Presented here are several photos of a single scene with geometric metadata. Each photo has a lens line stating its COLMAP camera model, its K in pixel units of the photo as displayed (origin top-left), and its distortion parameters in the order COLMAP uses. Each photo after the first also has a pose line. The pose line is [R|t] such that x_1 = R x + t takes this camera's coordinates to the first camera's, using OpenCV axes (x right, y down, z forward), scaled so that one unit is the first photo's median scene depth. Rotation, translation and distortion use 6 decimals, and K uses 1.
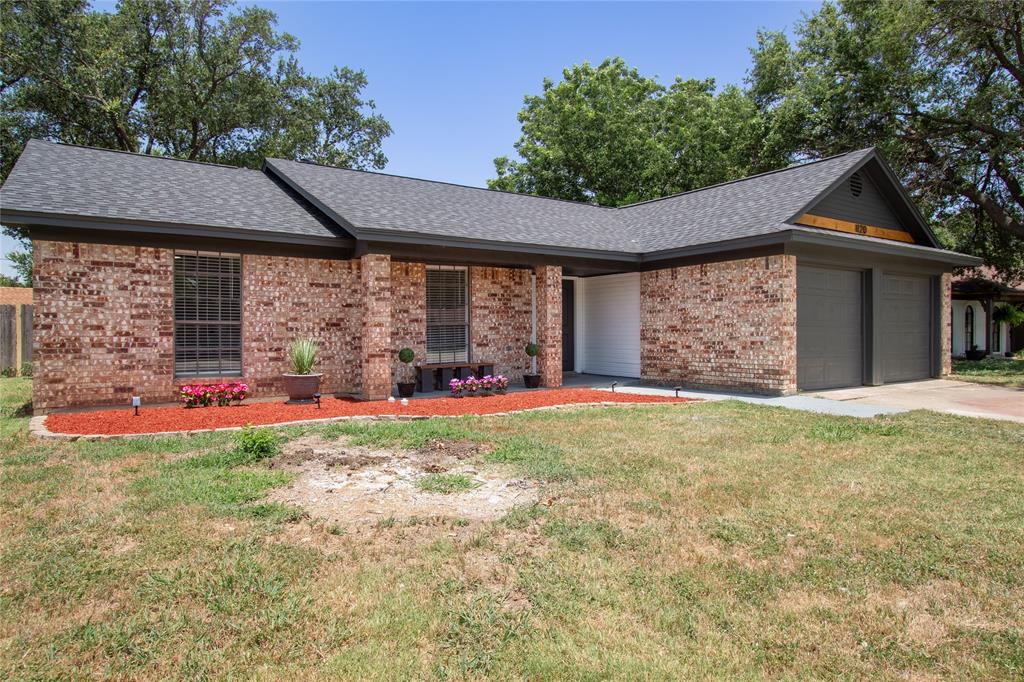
lens RADIAL K [[568.8, 0, 510.8], [0, 568.8, 333.9], [0, 0, 1]] dist [-0.003963, -0.000280]
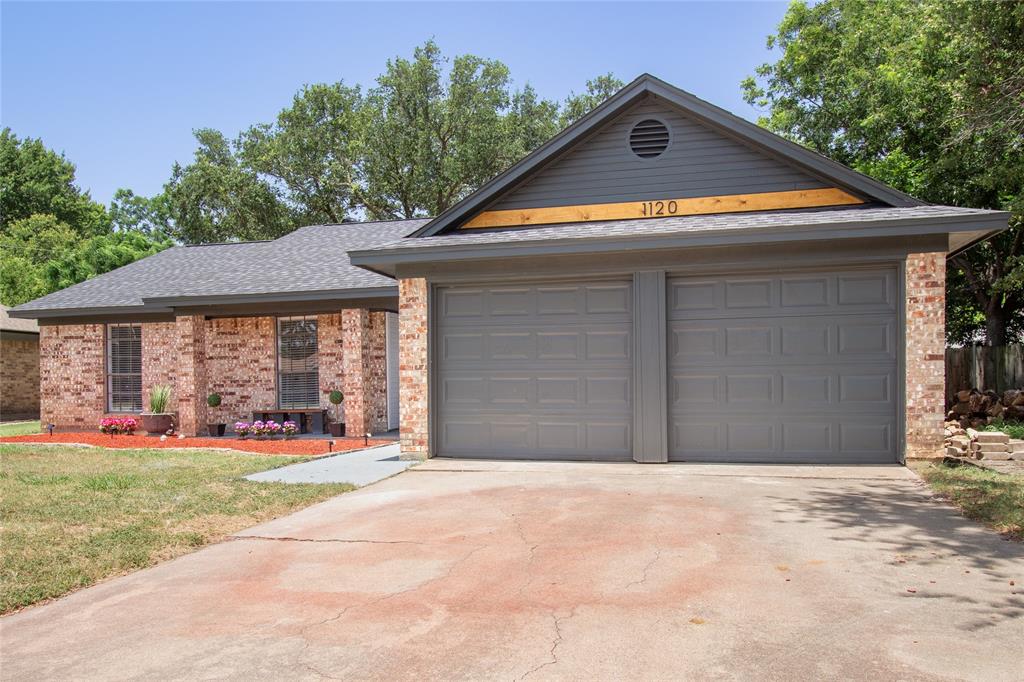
lens RADIAL K [[683.8, 0, 511.0], [0, 683.8, 346.1], [0, 0, 1]] dist [-0.010318, 0.001687]
pose [[0.720247, -0.039774, -0.692577, 1.251572], [0.008486, 0.998786, -0.048533, -0.000044], [0.693666, 0.029078, 0.719709, 0.434038]]
